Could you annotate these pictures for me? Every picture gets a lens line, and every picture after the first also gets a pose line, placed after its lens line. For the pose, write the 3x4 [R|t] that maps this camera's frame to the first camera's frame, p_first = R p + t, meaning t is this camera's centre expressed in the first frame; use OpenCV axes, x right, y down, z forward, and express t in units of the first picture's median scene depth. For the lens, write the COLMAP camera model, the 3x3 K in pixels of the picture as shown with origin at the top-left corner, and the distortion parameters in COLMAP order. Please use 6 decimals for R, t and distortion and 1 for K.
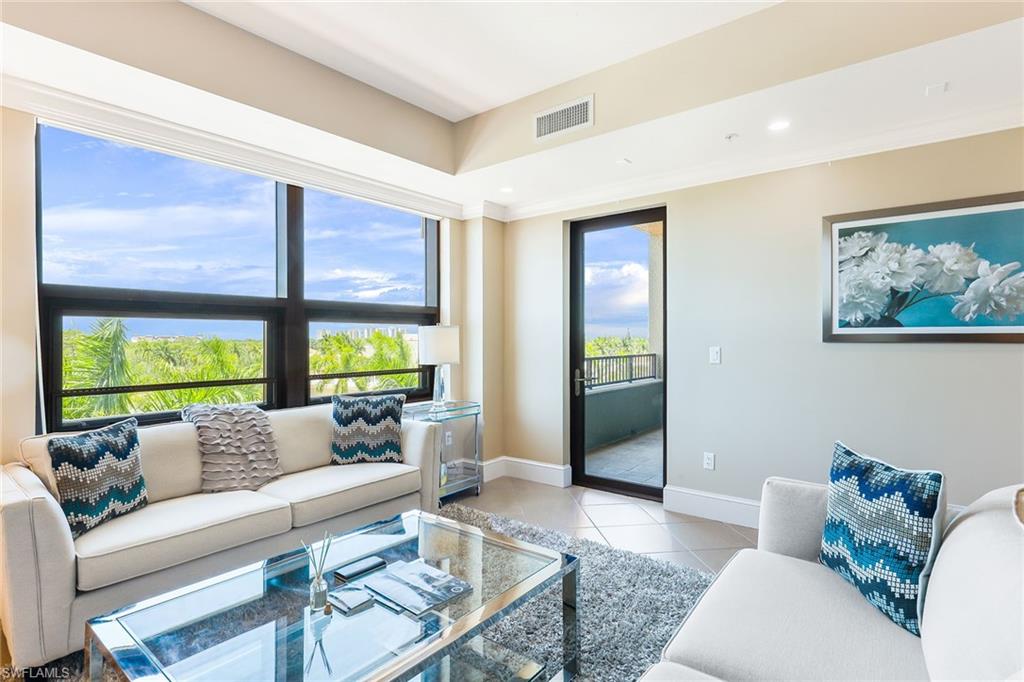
lens RADIAL K [[520.9, 0, 511.8], [0, 520.9, 318.2], [0, 0, 1]] dist [-0.000400, -0.000123]
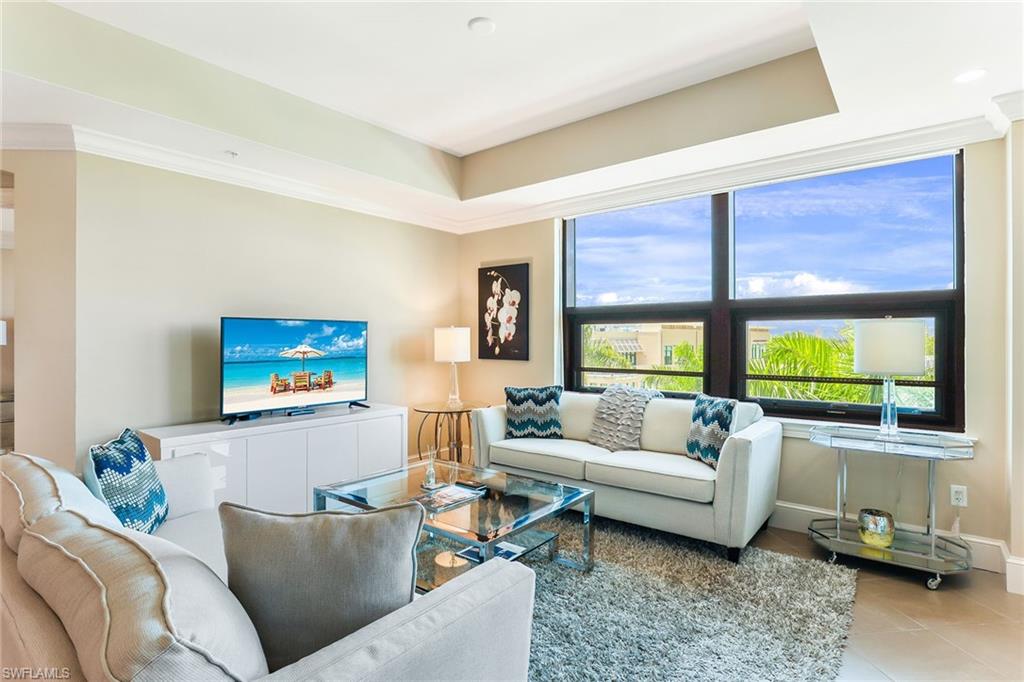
lens RADIAL K [[511.3, 0, 512.0], [0, 511.3, 341.0], [0, 0, 1]] dist [-0.016678, -0.000635]
pose [[-0.001752, 0.010855, -0.999940, 0.815699], [0.049416, 0.998720, 0.010755, 0.015697], [0.998777, -0.049394, -0.002286, 0.742739]]
